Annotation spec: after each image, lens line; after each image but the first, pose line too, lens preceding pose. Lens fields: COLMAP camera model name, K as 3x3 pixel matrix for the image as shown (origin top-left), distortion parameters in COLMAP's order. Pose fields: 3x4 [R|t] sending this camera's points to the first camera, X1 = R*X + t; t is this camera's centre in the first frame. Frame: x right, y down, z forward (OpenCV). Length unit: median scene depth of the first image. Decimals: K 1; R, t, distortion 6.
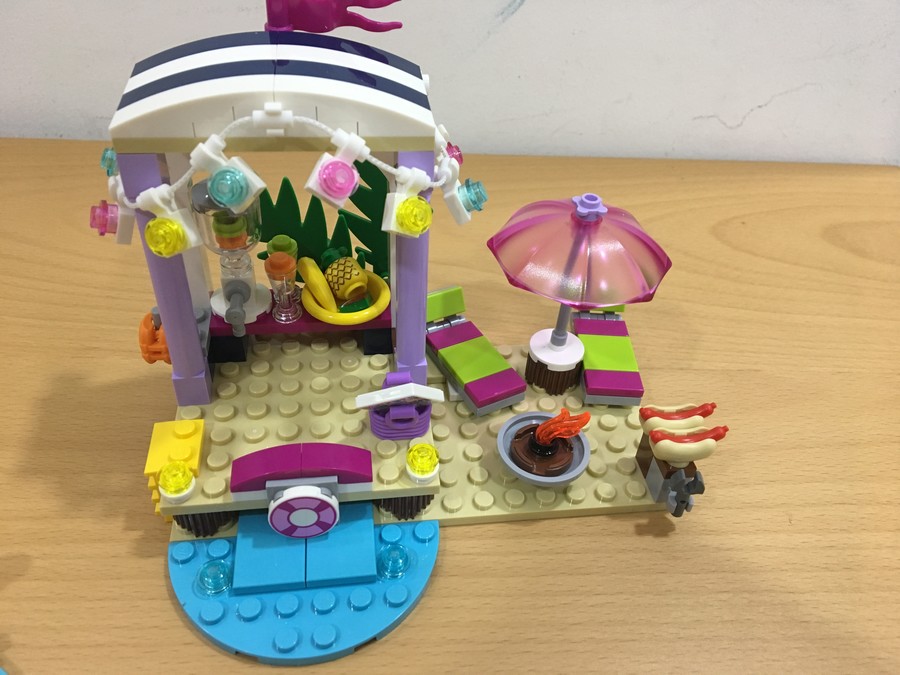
lens RADIAL K [[764.5, 0, 450.0], [0, 764.5, 337.5], [0, 0, 1]] dist [0.085242, -0.216374]
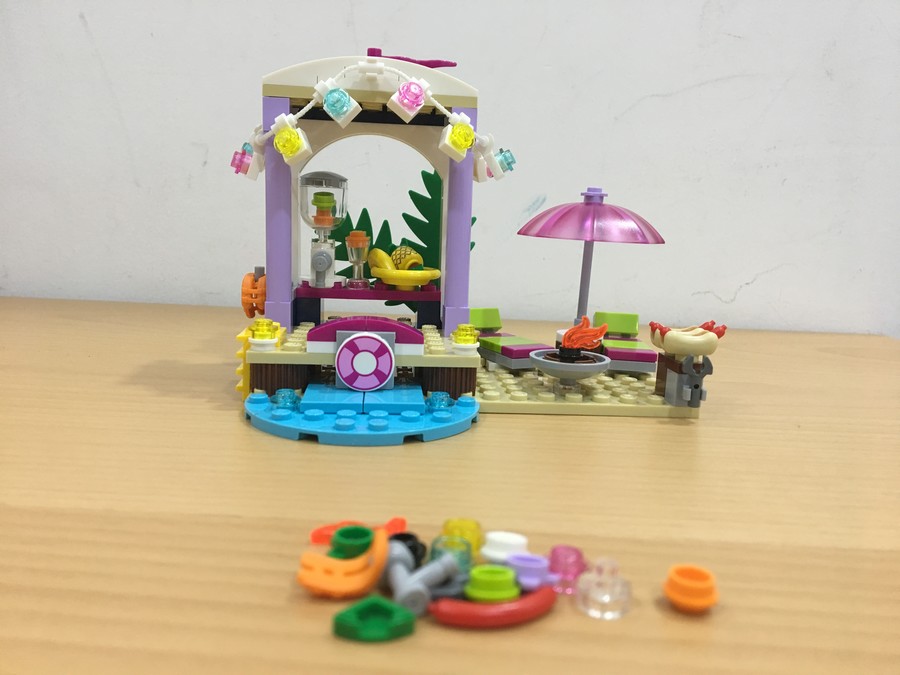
lens RADIAL K [[764.5, 0, 450.0], [0, 764.5, 337.5], [0, 0, 1]] dist [0.085242, -0.216374]
pose [[0.998601, -0.007488, -0.052354, 0.002006], [-0.020463, 0.858113, -0.513052, 0.678218], [0.048768, 0.513406, 0.856759, -0.017173]]
